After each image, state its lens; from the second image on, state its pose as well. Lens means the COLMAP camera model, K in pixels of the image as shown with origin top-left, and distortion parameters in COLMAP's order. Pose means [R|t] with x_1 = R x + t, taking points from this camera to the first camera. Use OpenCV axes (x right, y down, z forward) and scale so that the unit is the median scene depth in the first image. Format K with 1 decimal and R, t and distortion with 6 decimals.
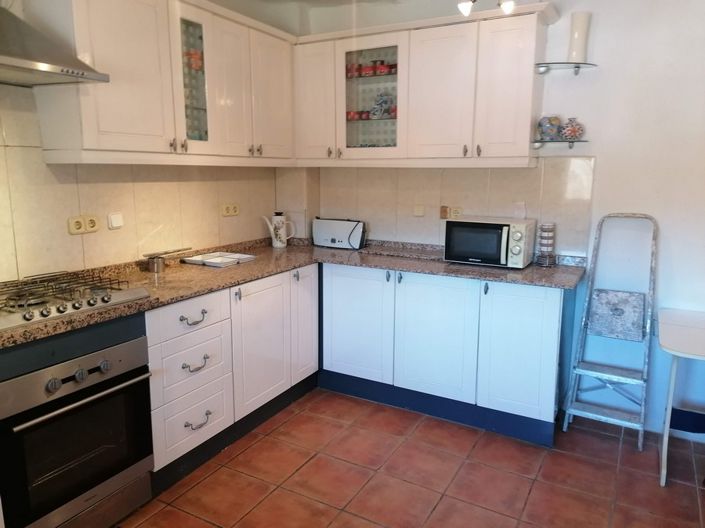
lens RADIAL K [[520.2, 0, 352.5], [0, 520.2, 264.0], [0, 0, 1]] dist [0.064815, -0.000414]
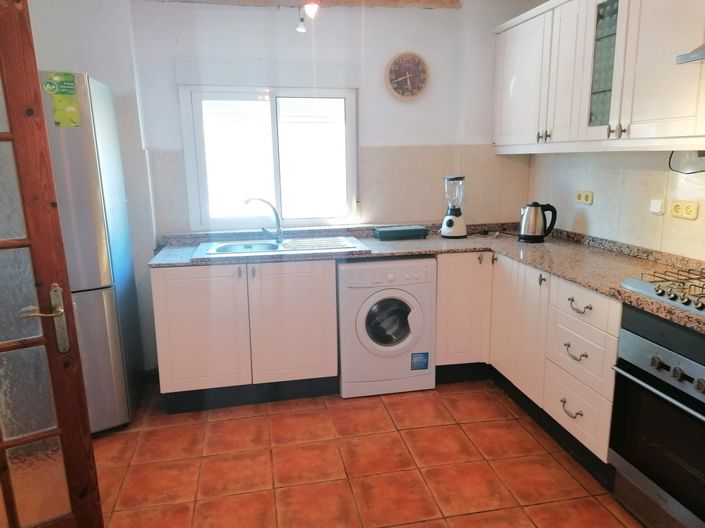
lens RADIAL K [[520.2, 0, 352.5], [0, 520.2, 264.0], [0, 0, 1]] dist [0.064815, -0.000414]
pose [[-0.764195, 0.141520, -0.629268, 0.532496], [-0.102054, 0.936810, 0.334622, -0.246883], [0.636860, 0.319936, -0.701463, 1.303344]]
